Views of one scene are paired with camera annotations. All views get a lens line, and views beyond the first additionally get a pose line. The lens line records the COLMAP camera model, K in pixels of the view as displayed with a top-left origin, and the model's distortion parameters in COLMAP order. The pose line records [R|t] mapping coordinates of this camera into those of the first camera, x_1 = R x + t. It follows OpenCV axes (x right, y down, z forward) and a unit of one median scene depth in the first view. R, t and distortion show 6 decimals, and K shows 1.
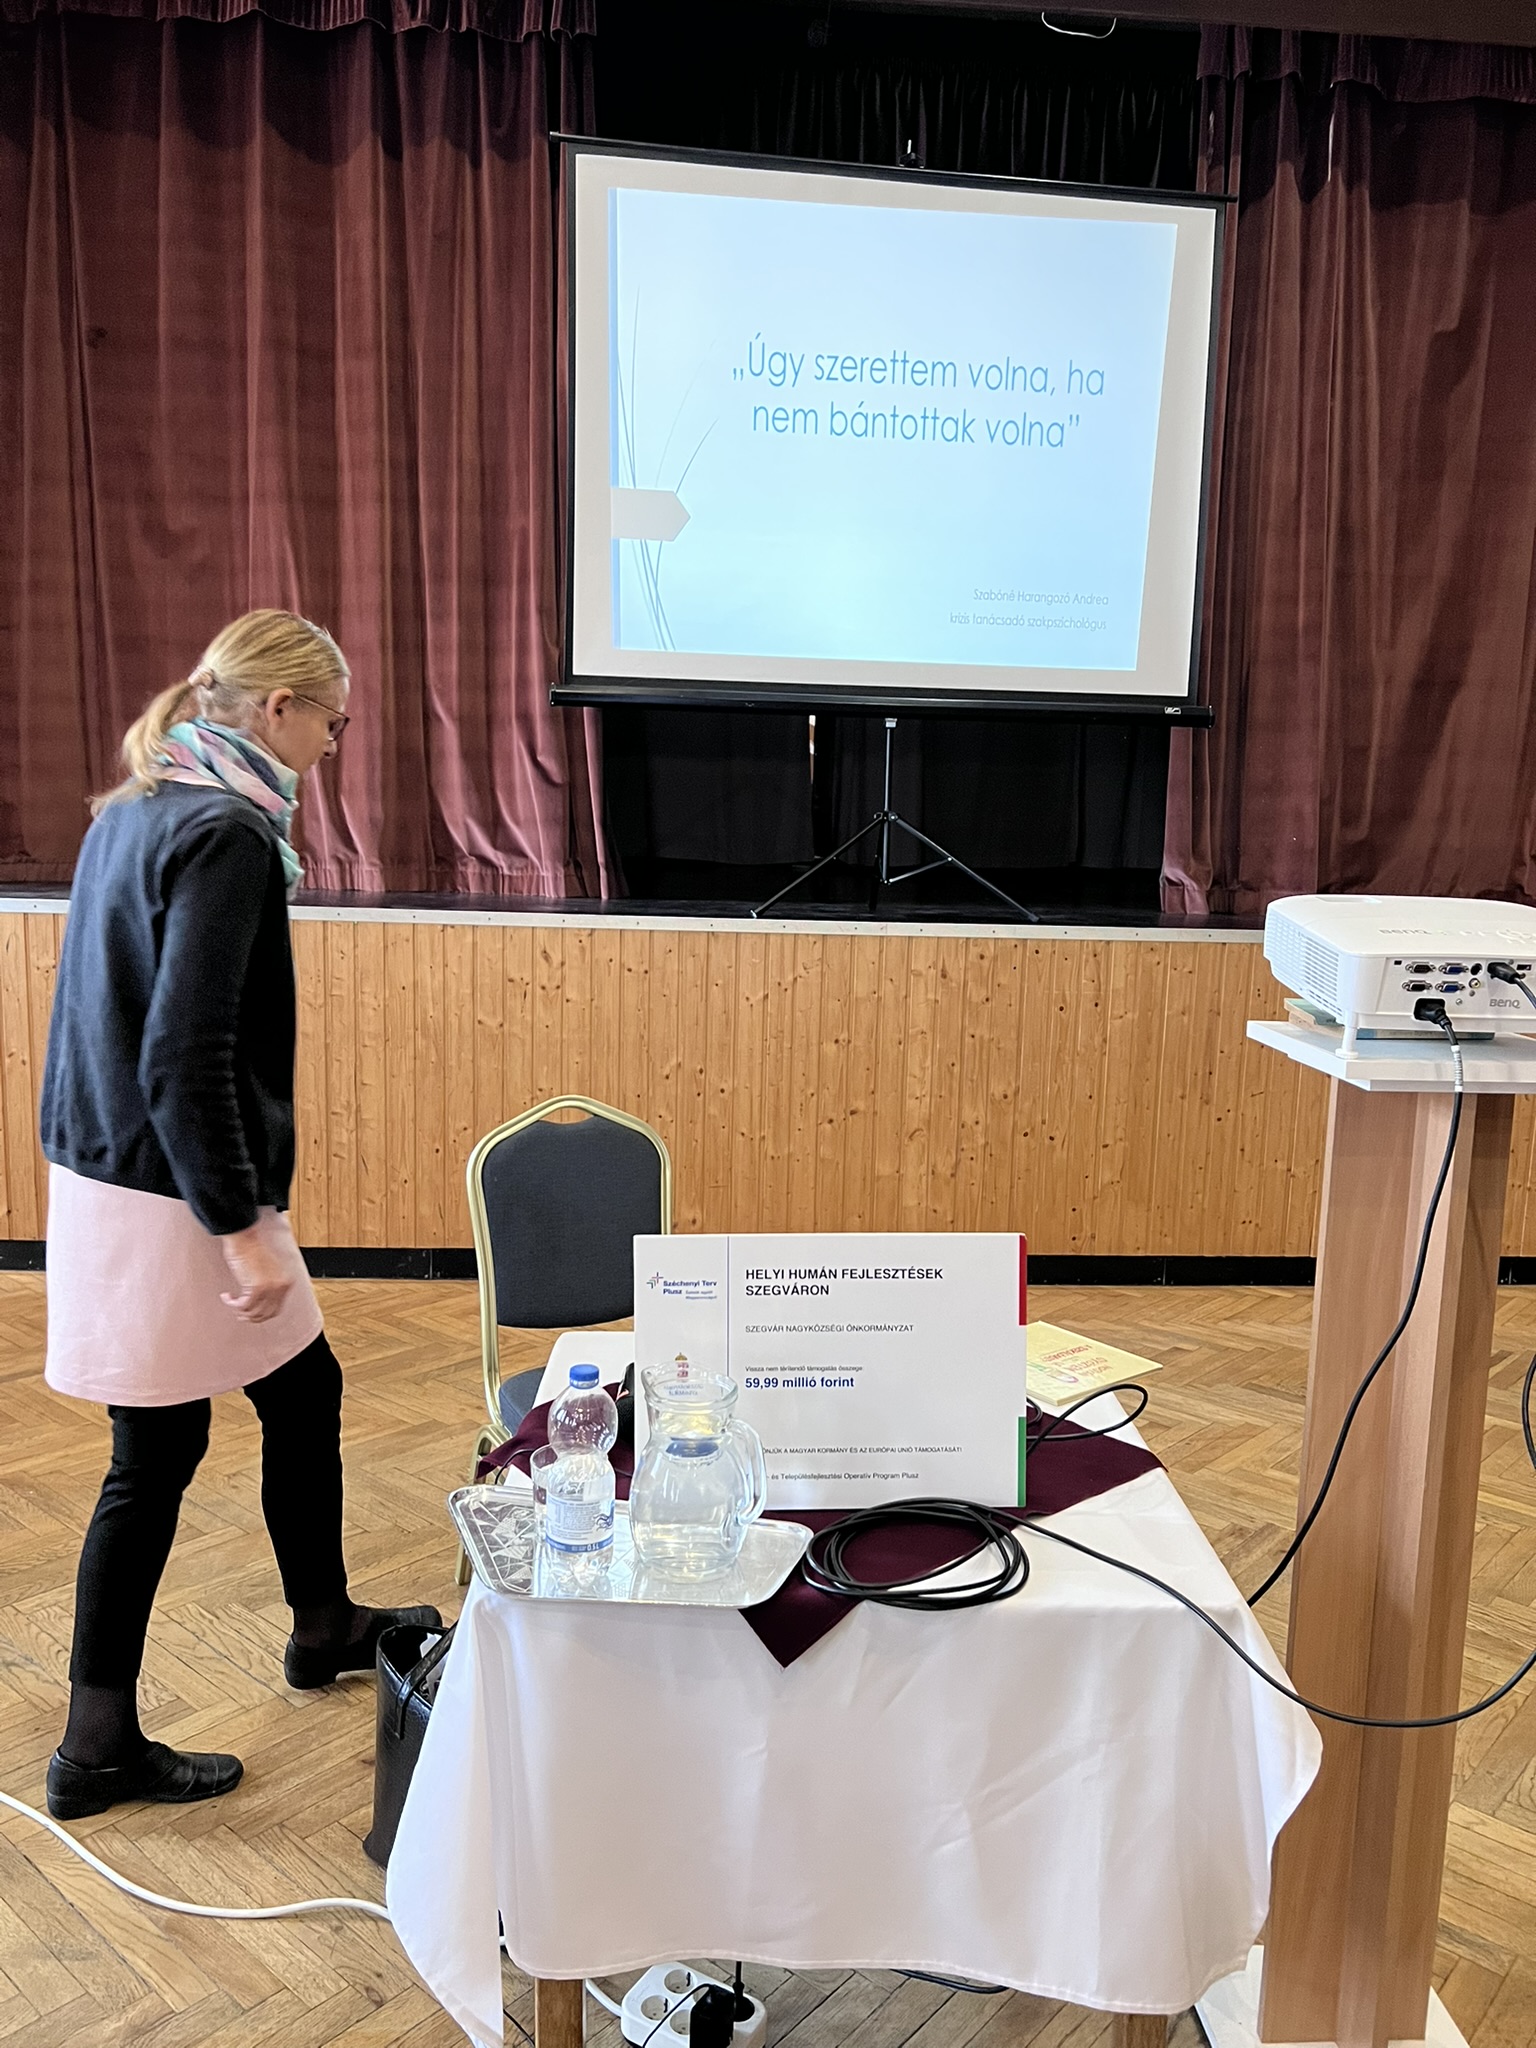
lens RADIAL K [[1530.3, 0, 773.6], [0, 1530.3, 1028.9], [0, 0, 1]] dist [0.045842, -0.055170]
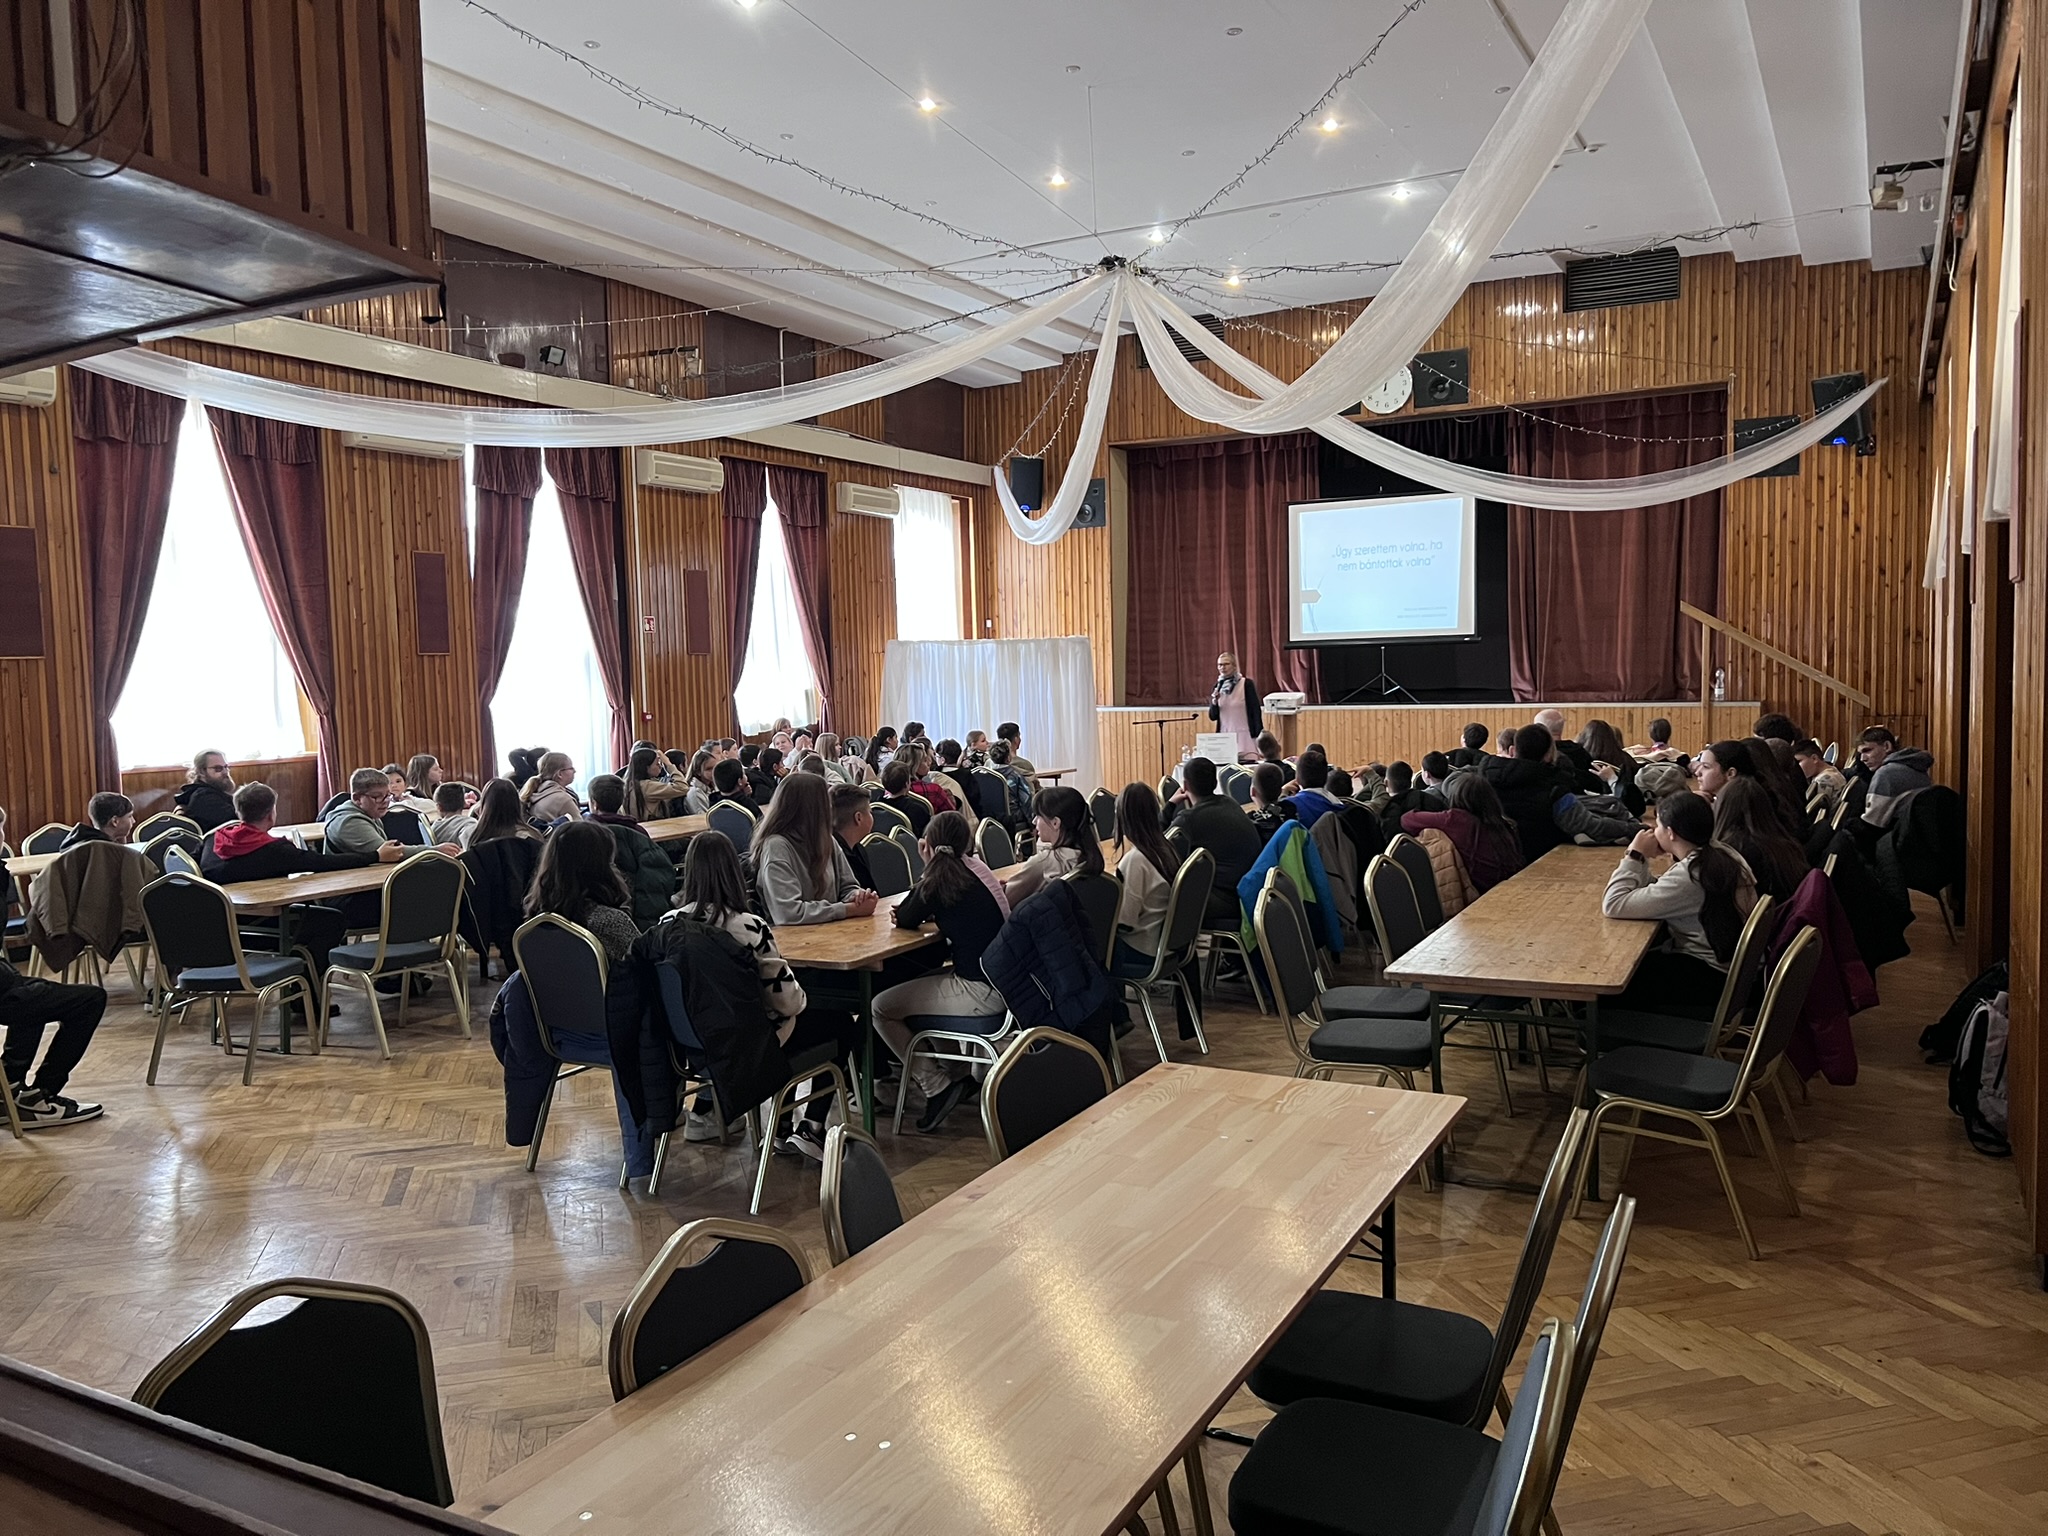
lens RADIAL K [[1530.3, 0, 1064.5], [0, 1530.3, 785.5], [0, 0, 1]] dist [0.045842, -0.055170]
pose [[0.850367, -0.006642, -0.526148, 1.151396], [-0.023223, 0.998472, -0.050139, 0.265468], [0.525677, 0.054855, 0.848914, -2.041069]]
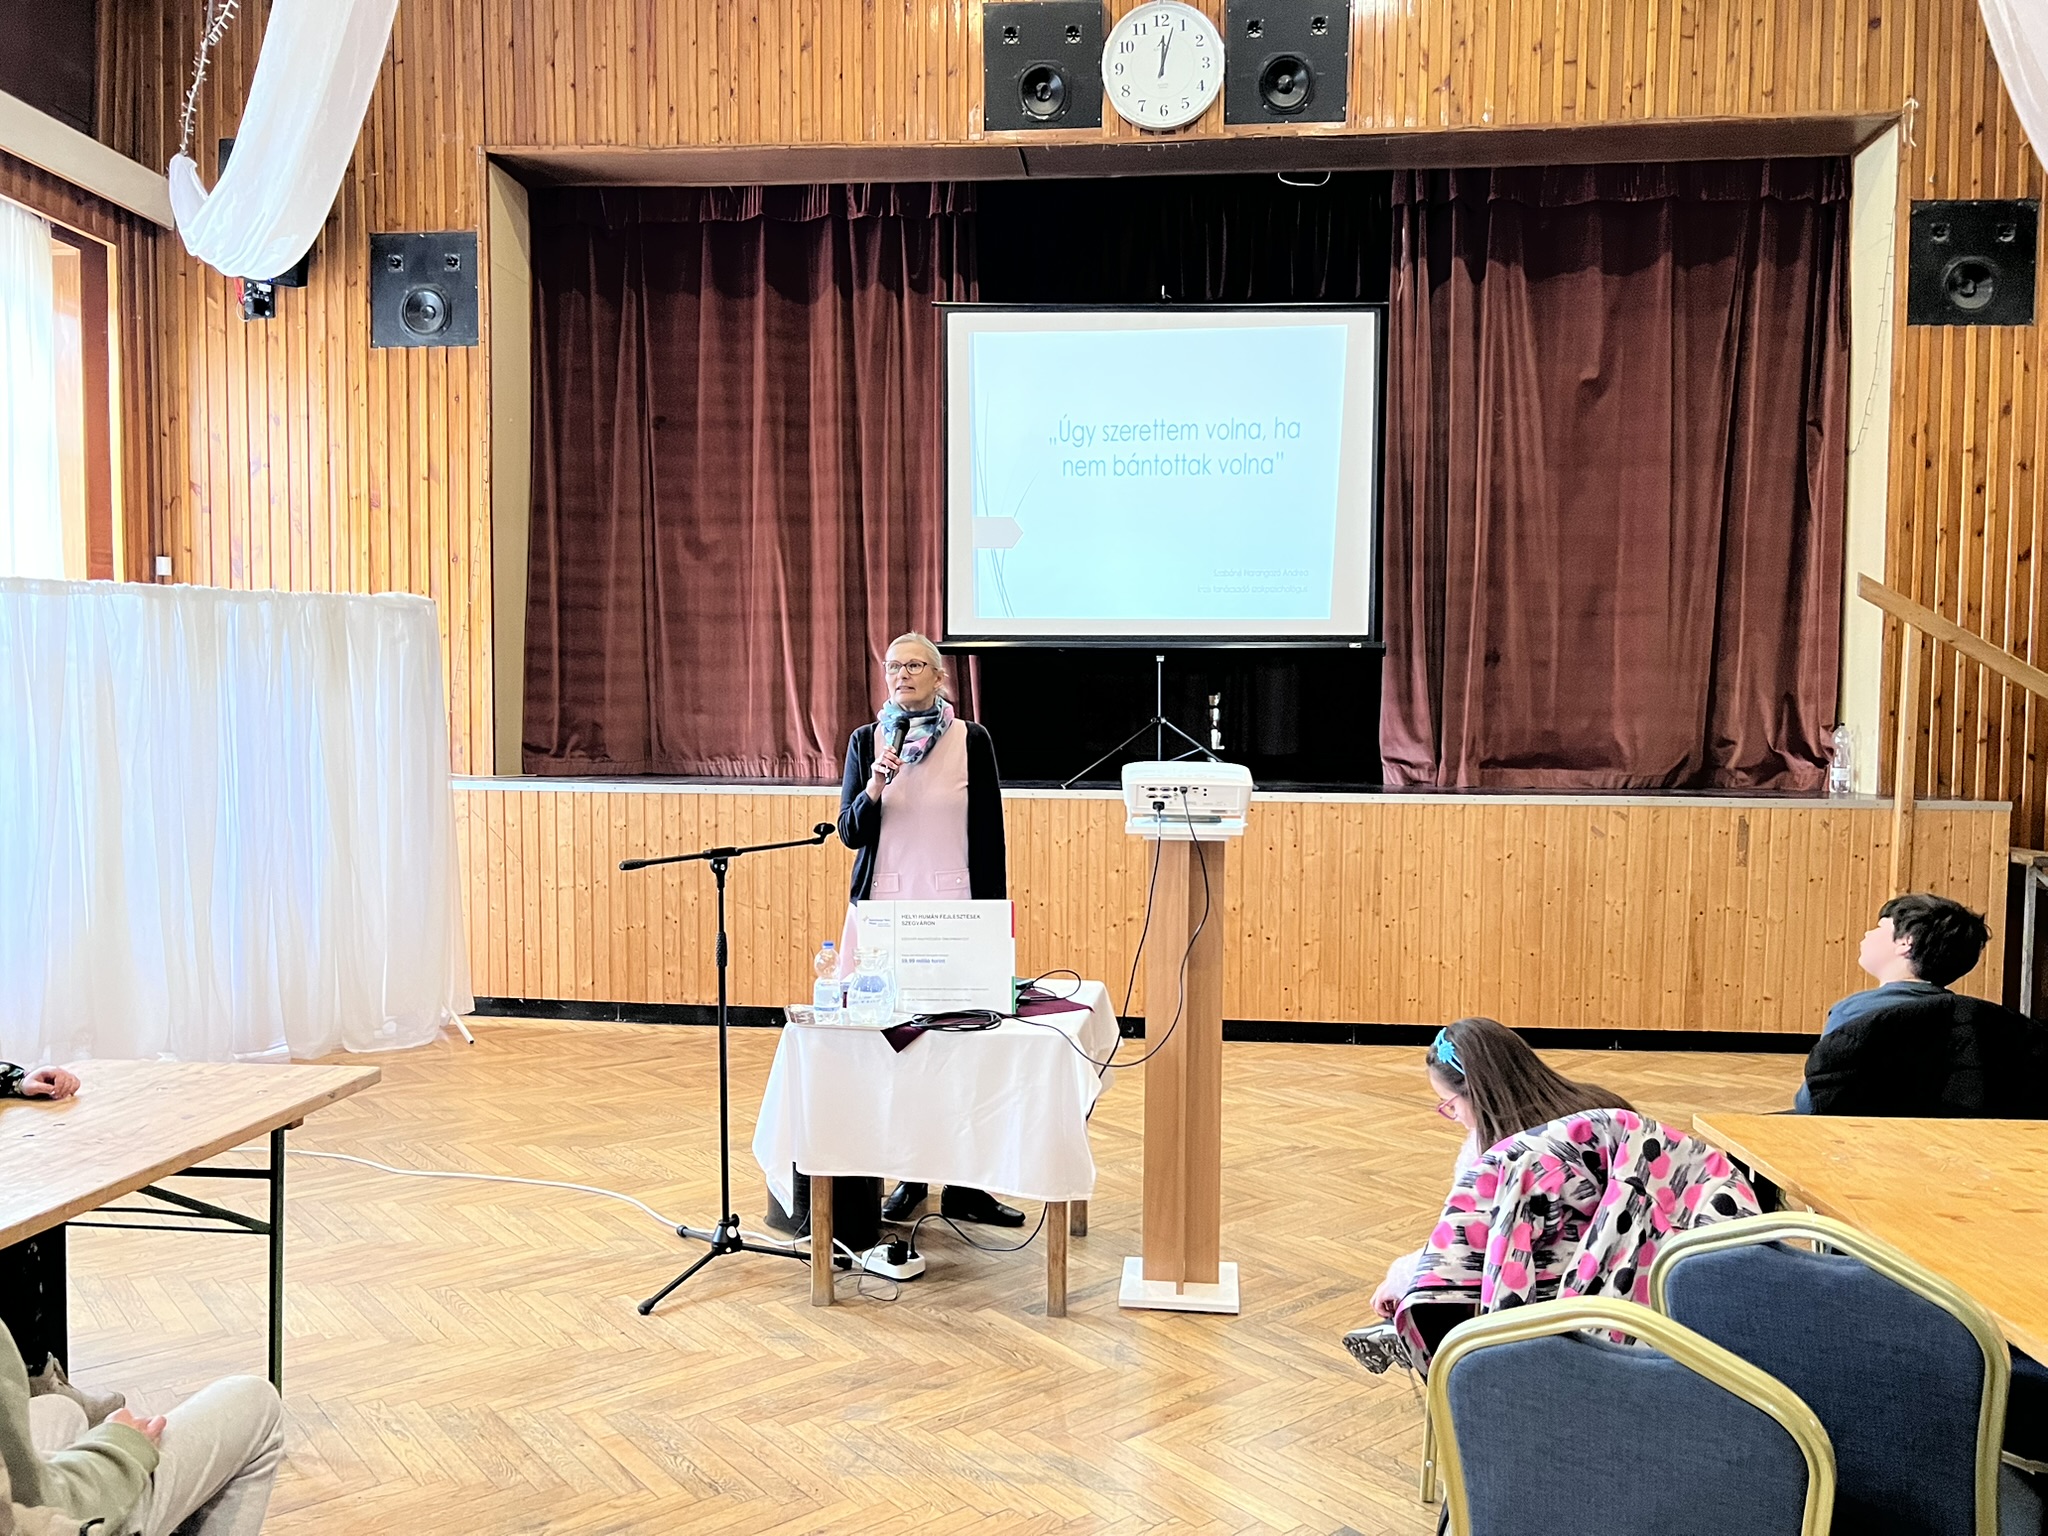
lens RADIAL K [[1530.3, 0, 1050.8], [0, 1530.3, 795.5], [0, 0, 1]] dist [0.045842, -0.055170]
pose [[0.988083, -0.011863, -0.153466, 0.179730], [-0.000941, 0.996541, -0.083095, 0.050663], [0.153921, 0.082250, 0.984654, -0.422747]]
